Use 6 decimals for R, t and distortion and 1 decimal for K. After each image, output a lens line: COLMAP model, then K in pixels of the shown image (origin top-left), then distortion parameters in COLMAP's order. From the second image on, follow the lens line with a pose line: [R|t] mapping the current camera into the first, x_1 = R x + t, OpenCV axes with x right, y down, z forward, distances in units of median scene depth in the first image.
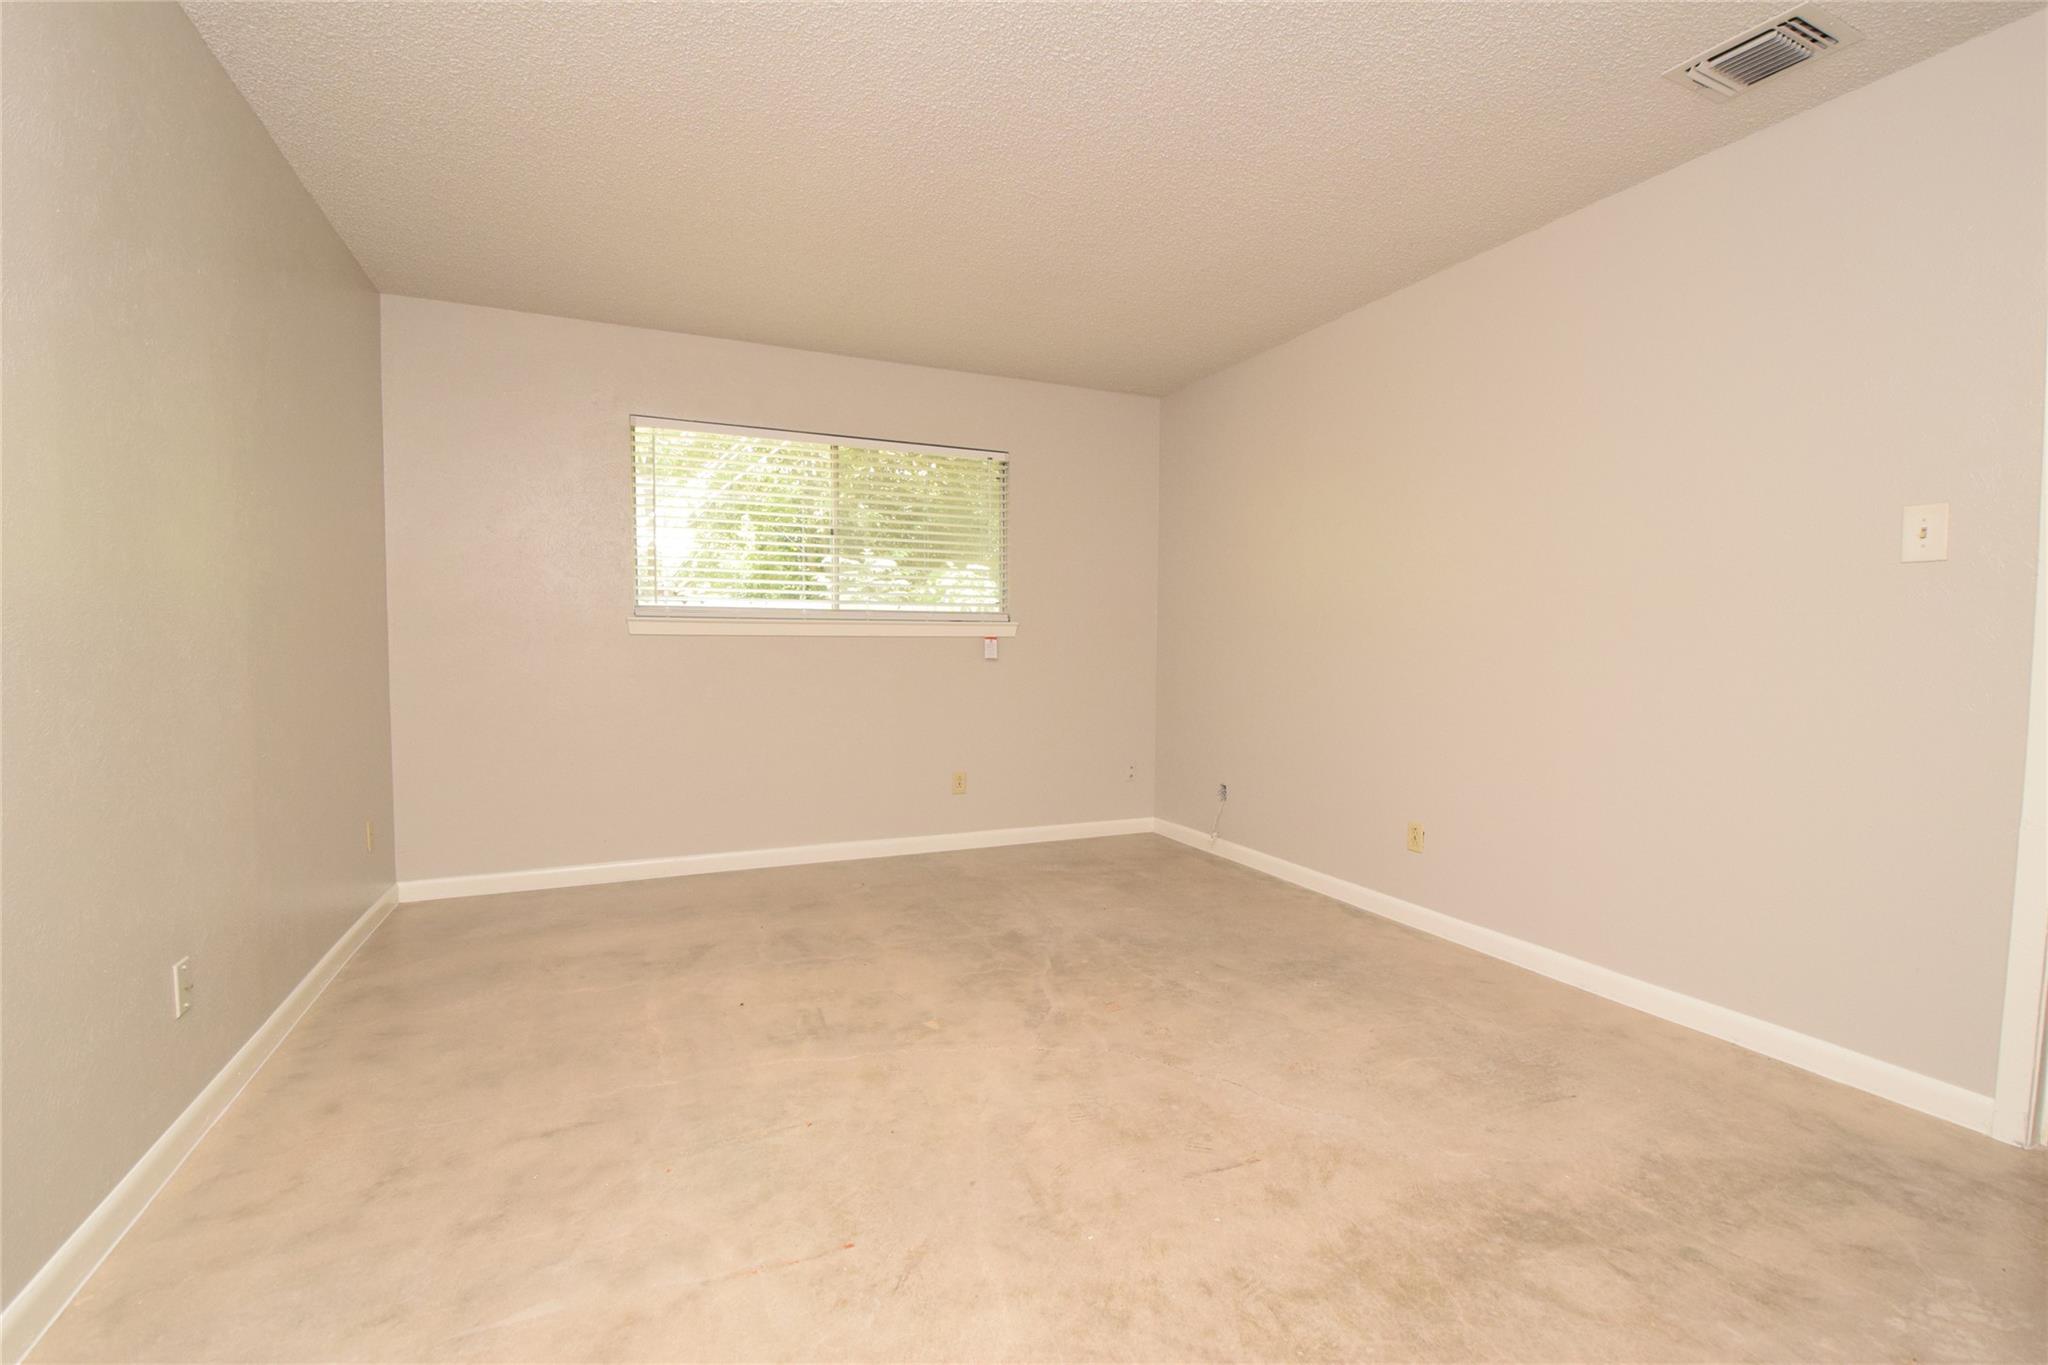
lens RADIAL K [[893.1, 0, 1024.0], [0, 893.1, 682.5], [0, 0, 1]] dist [0.009313, -0.020083]
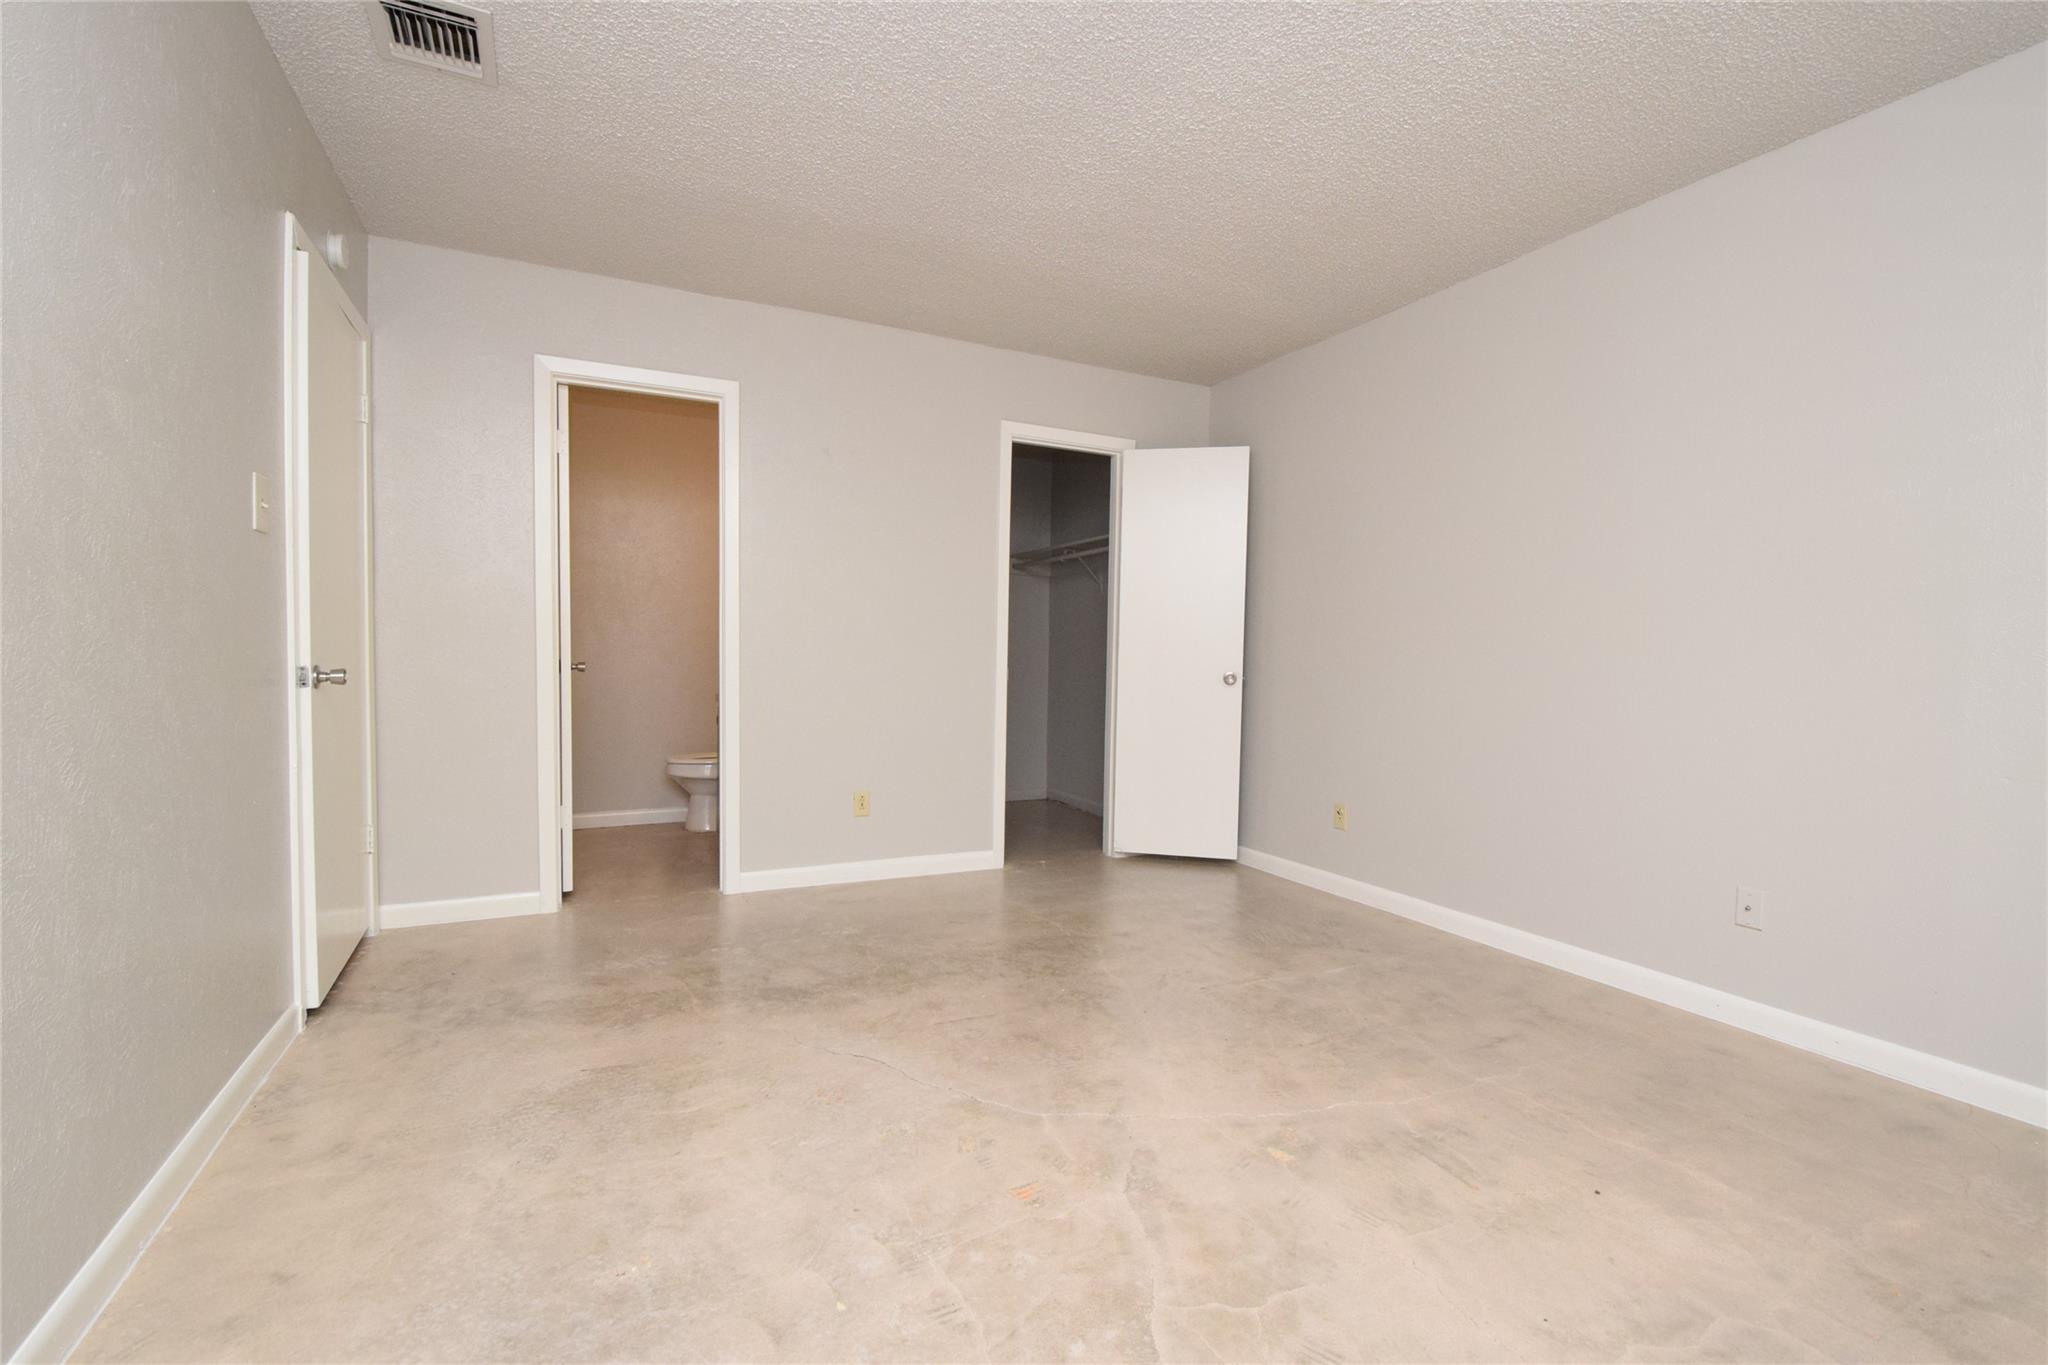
lens RADIAL K [[893.1, 0, 1024.0], [0, 893.1, 682.5], [0, 0, 1]] dist [0.009313, -0.020083]
pose [[-0.999218, -0.021179, -0.033396, 0.167707], [-0.023860, 0.996344, 0.082037, -0.068319], [0.031536, 0.082770, -0.996070, 2.038644]]
